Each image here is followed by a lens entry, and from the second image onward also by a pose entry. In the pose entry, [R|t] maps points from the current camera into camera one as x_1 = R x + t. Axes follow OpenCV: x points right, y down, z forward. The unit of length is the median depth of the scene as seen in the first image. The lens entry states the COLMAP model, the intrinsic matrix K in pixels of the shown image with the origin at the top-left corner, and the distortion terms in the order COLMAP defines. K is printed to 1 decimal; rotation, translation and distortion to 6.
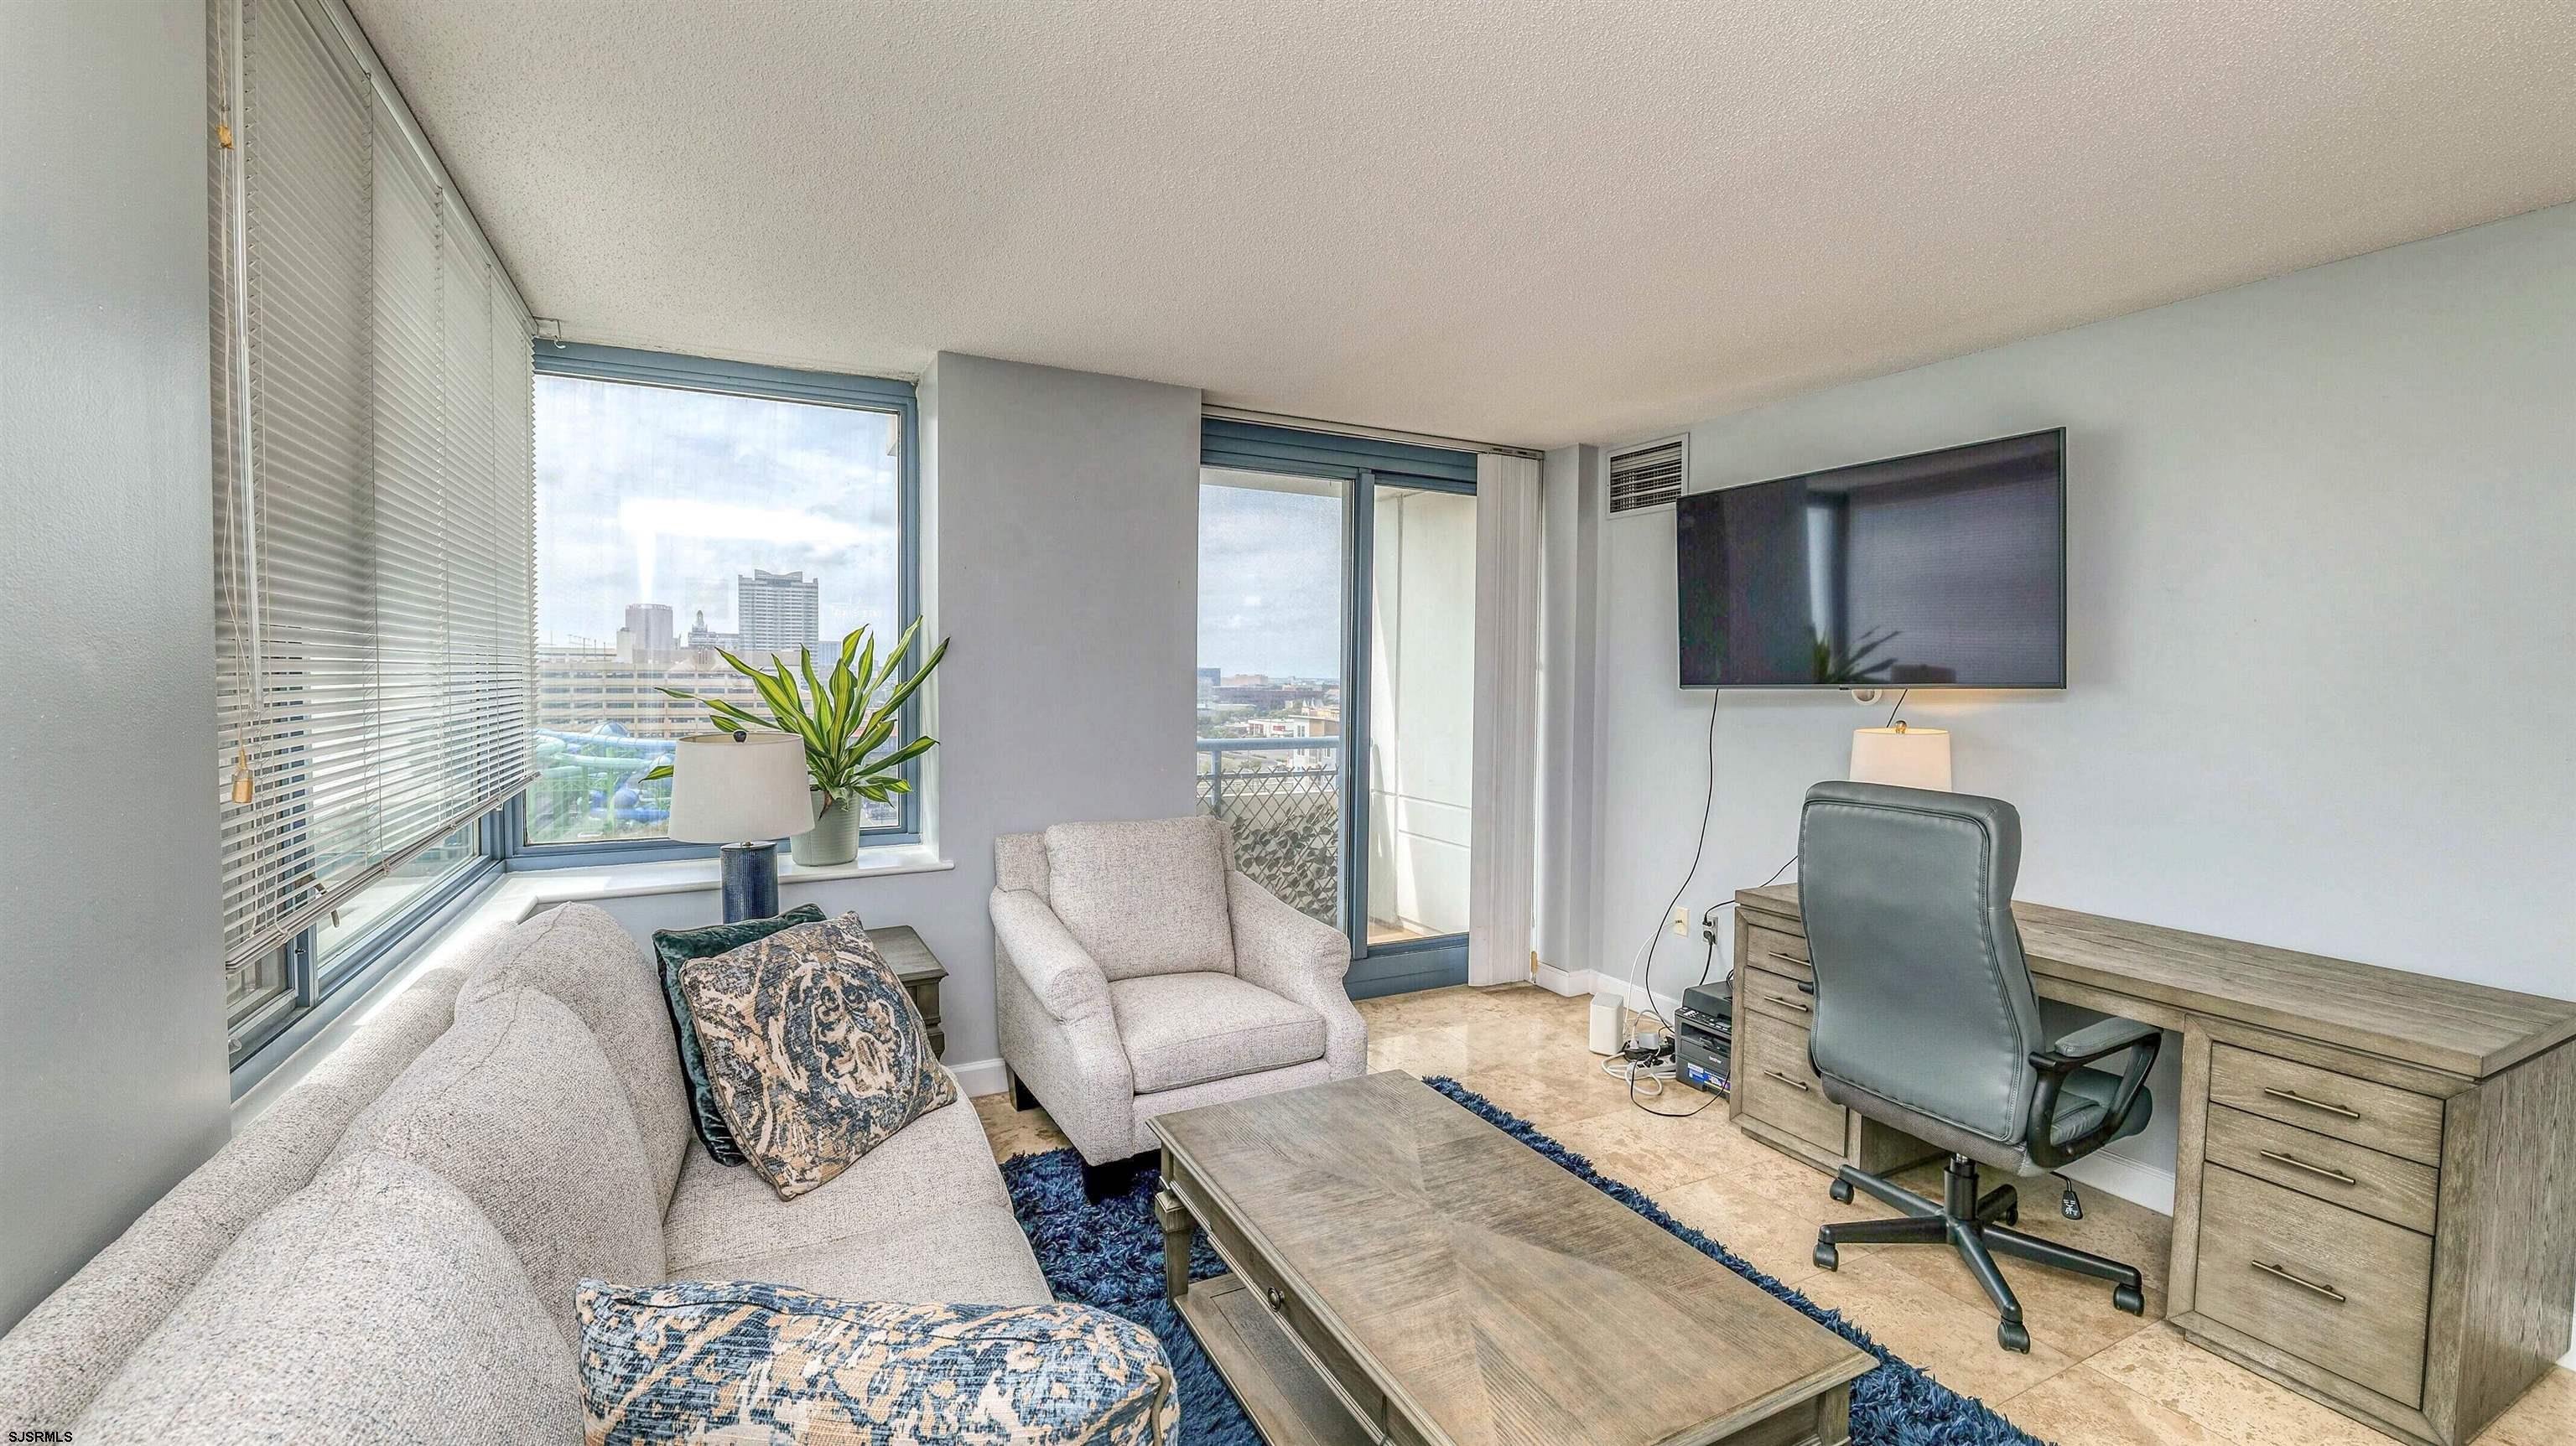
lens RADIAL K [[1046.7, 0, 1274.7], [0, 1046.7, 716.7], [0, 0, 1]] dist [-0.015714, 0.000983]
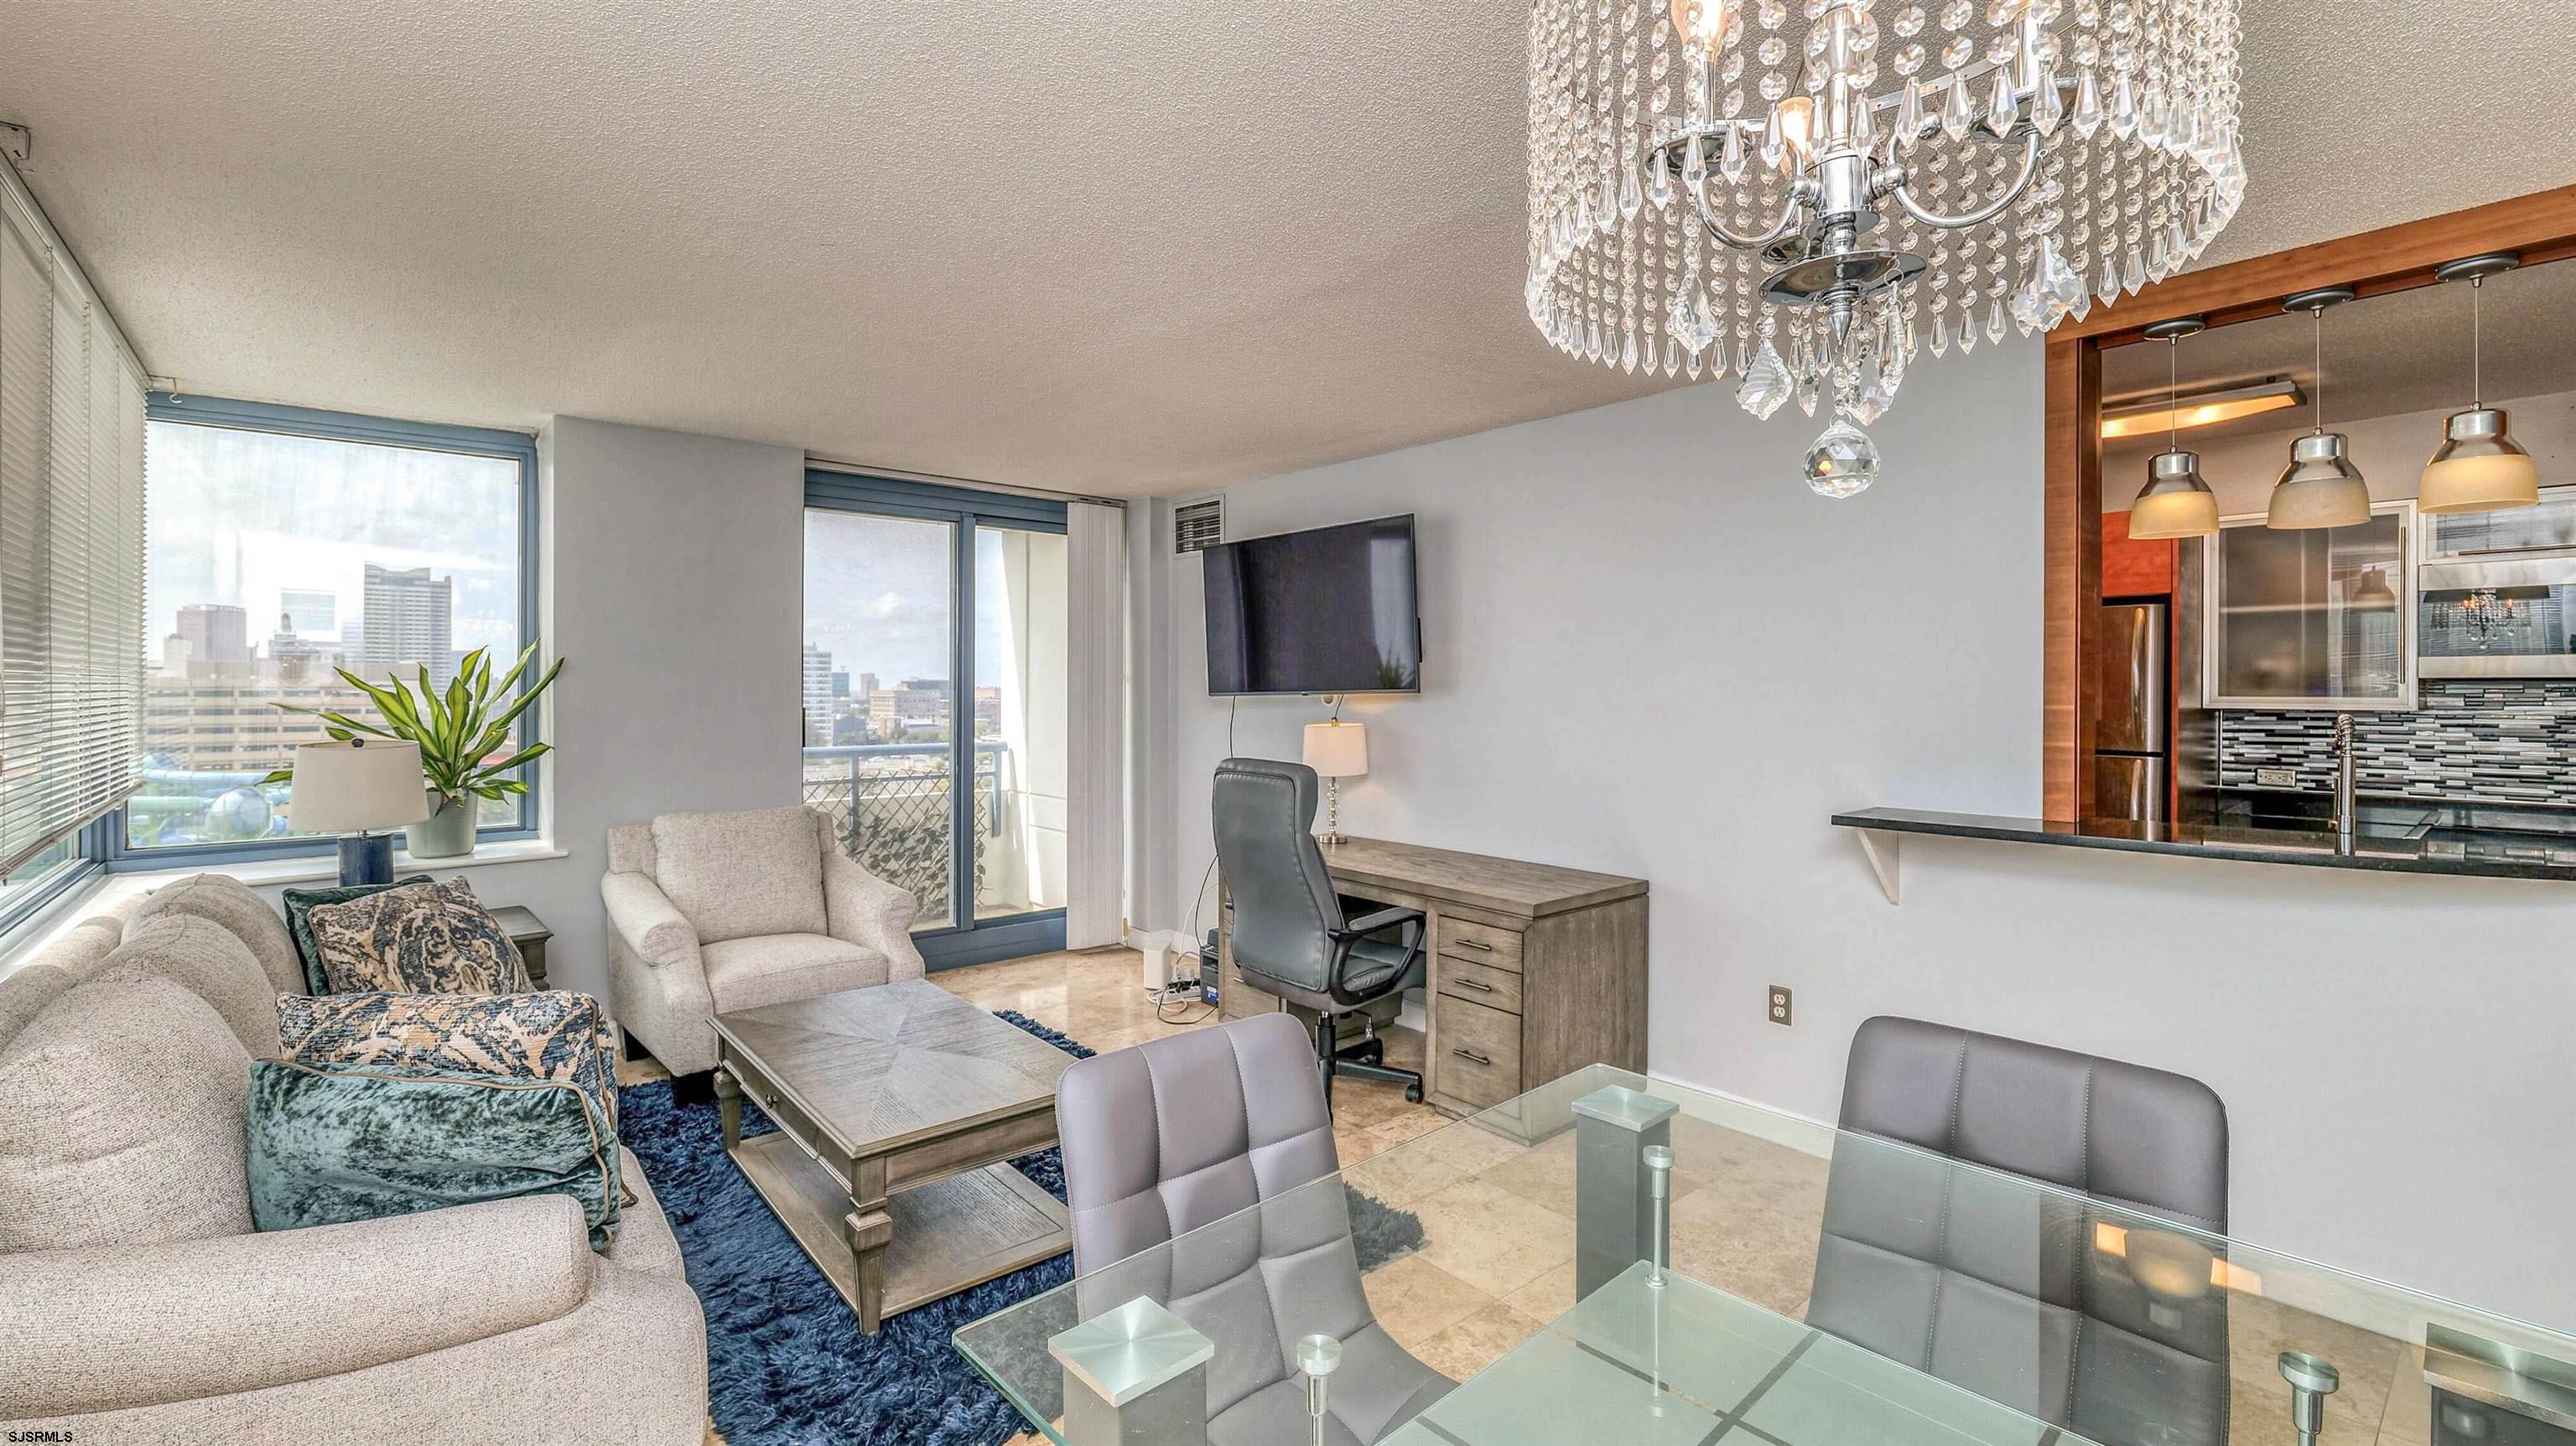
lens RADIAL K [[1110.5, 0, 1286.7], [0, 1110.5, 695.8], [0, 0, 1]] dist [-0.017715, 0.001465]
pose [[0.971853, -0.009033, 0.235416, 0.187996], [0.016372, 0.999438, -0.029239, 0.016730], [-0.235020, 0.032271, 0.971455, -0.394264]]
